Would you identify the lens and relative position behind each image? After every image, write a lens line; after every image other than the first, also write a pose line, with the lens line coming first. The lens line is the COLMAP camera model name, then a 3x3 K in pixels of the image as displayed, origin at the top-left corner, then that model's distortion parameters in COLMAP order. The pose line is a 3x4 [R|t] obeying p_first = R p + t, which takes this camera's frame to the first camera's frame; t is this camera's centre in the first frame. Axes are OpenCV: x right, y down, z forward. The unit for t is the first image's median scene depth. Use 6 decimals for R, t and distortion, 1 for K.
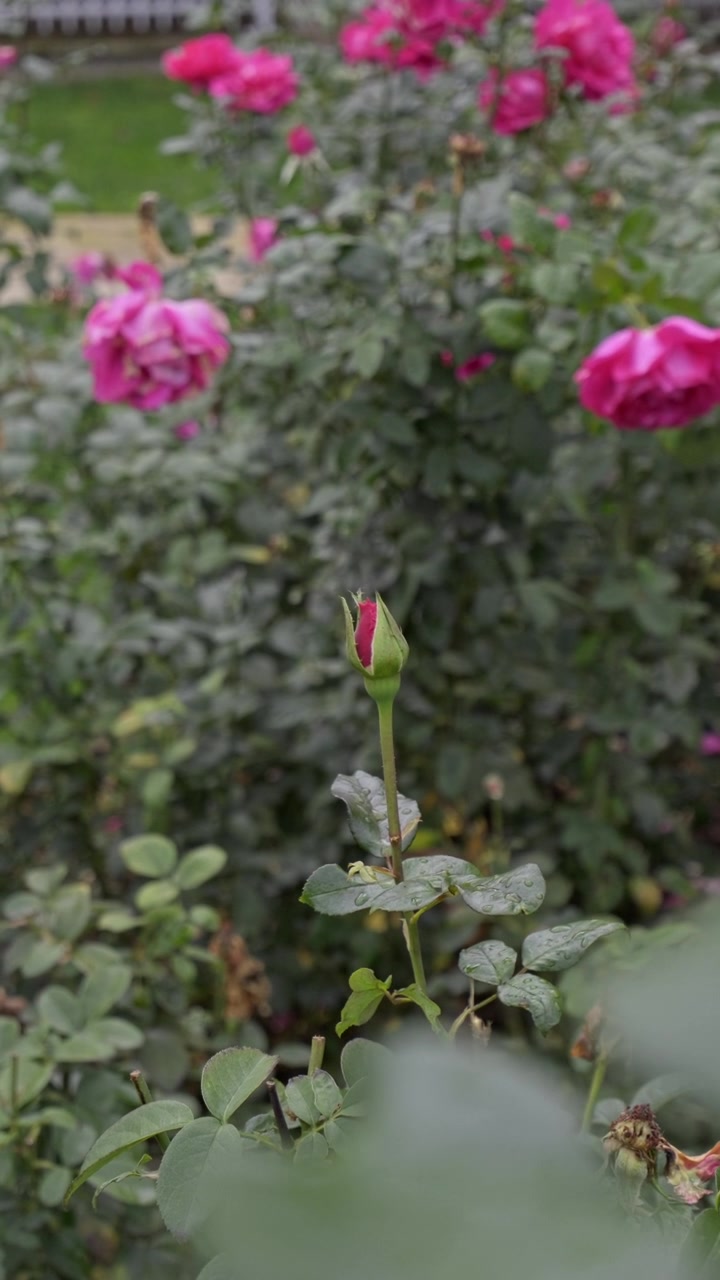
lens RADIAL K [[2825.8, 0, 376.9], [0, 2825.8, 639.4], [0, 0, 1]] dist [-0.069174, -0.554600]
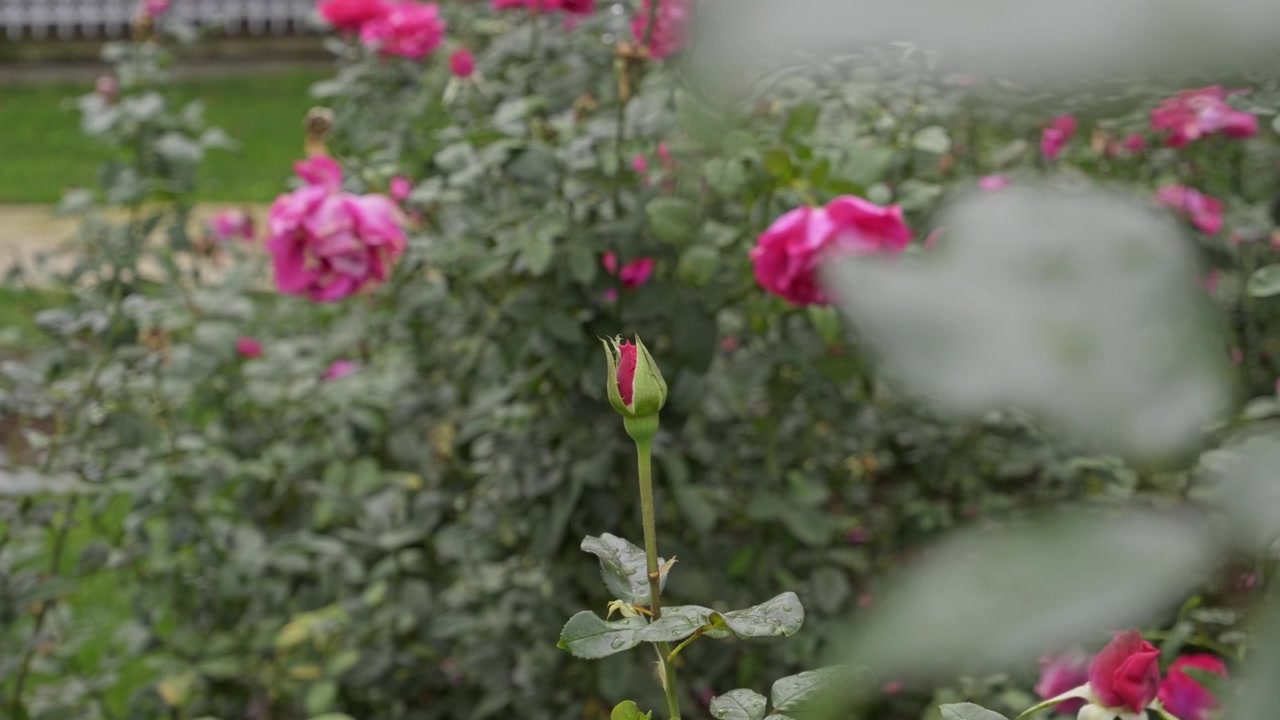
lens RADIAL K [[2850.4, 0, 640.0], [0, 2850.4, 360.0], [0, 0, 1]] dist [-0.064432, -0.723740]
pose [[0.997163, -0.004183, 0.075156, -0.044490], [0.013982, 0.991372, -0.130333, 0.074116], [-0.073963, 0.131014, 0.988618, -0.026544]]
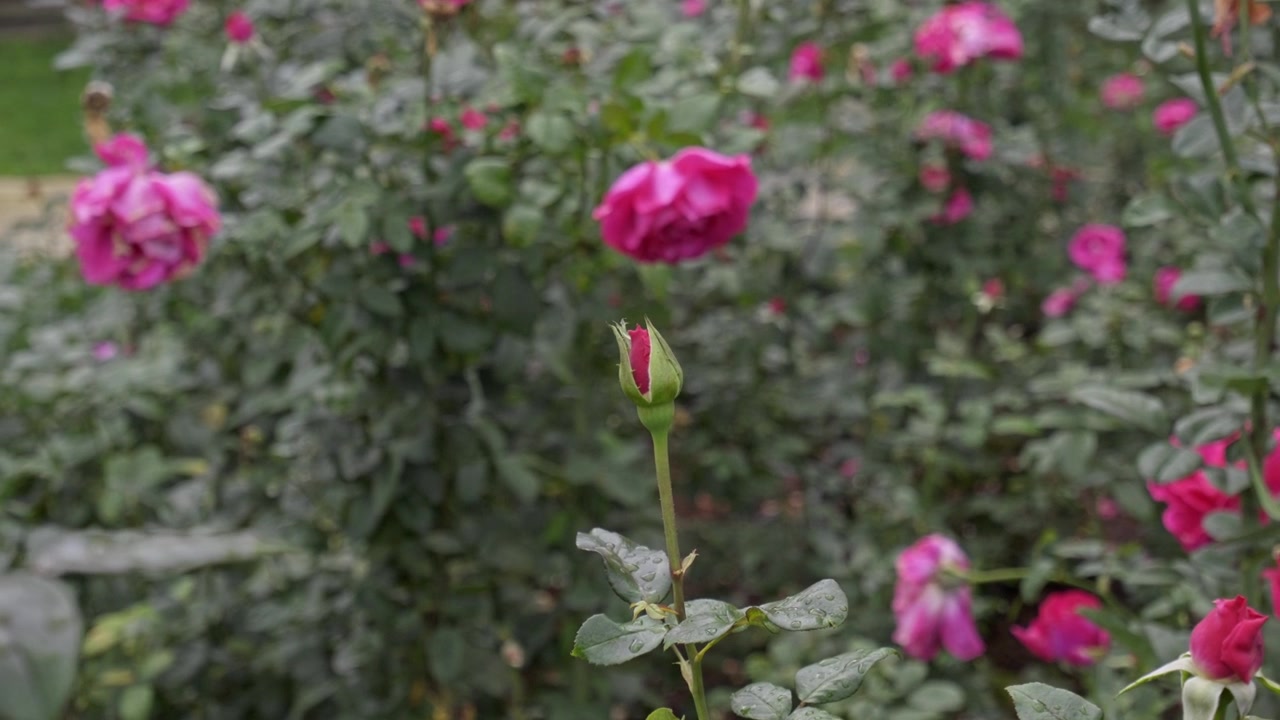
lens RADIAL K [[2850.4, 0, 640.0], [0, 2850.4, 360.0], [0, 0, 1]] dist [-0.064432, -0.723740]
pose [[0.973633, -0.071839, 0.216514, -0.123619], [0.095318, 0.990409, -0.100018, 0.054832], [-0.207253, 0.118018, 0.971143, 0.022276]]
